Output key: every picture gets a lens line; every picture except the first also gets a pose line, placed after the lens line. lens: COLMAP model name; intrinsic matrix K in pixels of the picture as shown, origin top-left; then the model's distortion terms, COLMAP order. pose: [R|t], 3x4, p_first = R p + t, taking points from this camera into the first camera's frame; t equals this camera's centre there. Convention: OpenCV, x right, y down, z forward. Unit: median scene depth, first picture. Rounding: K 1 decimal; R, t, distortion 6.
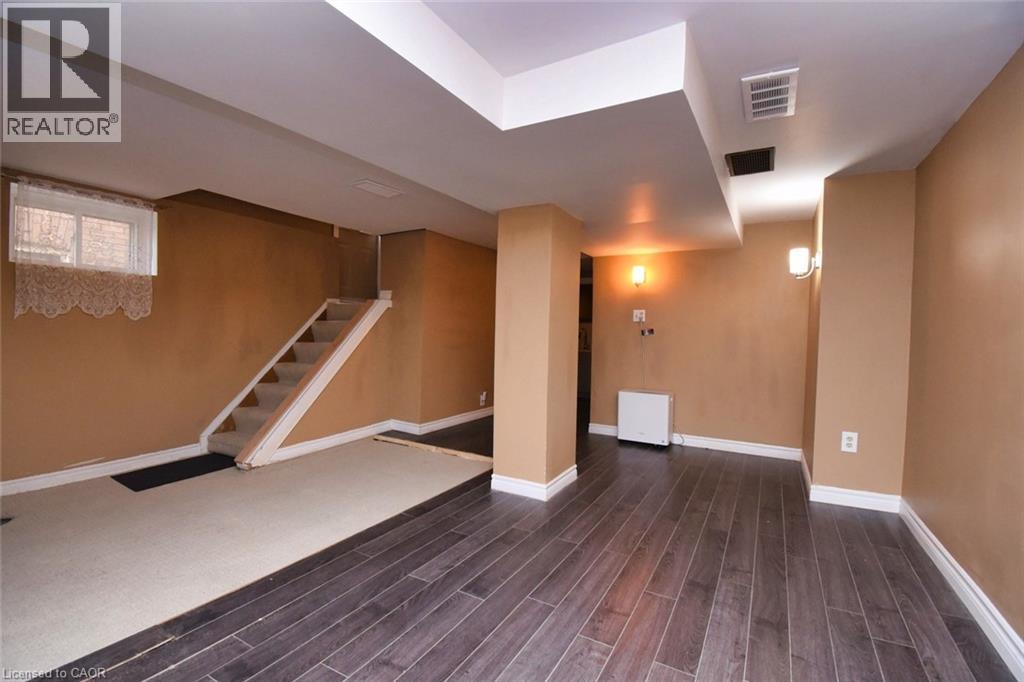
lens RADIAL K [[454.2, 0, 508.8], [0, 454.2, 340.6], [0, 0, 1]] dist [0.020755, -0.025049]
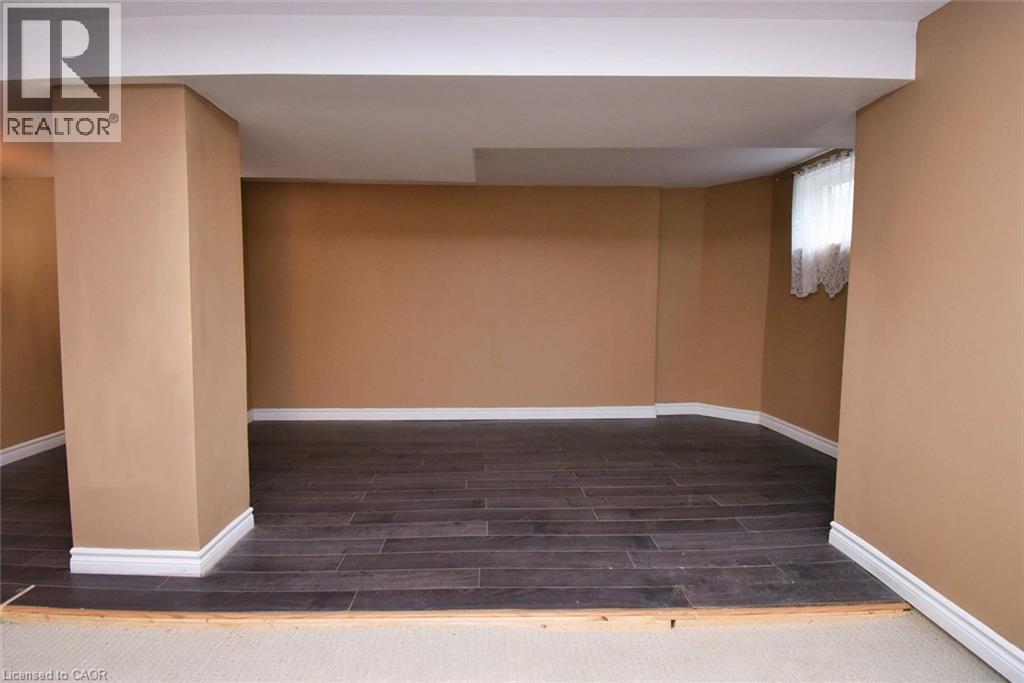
lens RADIAL K [[454.2, 0, 508.8], [0, 454.2, 341.1], [0, 0, 1]] dist [0.020755, -0.025049]
pose [[-0.528185, -0.099200, 0.843315, -1.152897], [0.008953, 0.992447, 0.122350, -0.066169], [-0.849082, 0.072174, -0.523307, 1.559308]]
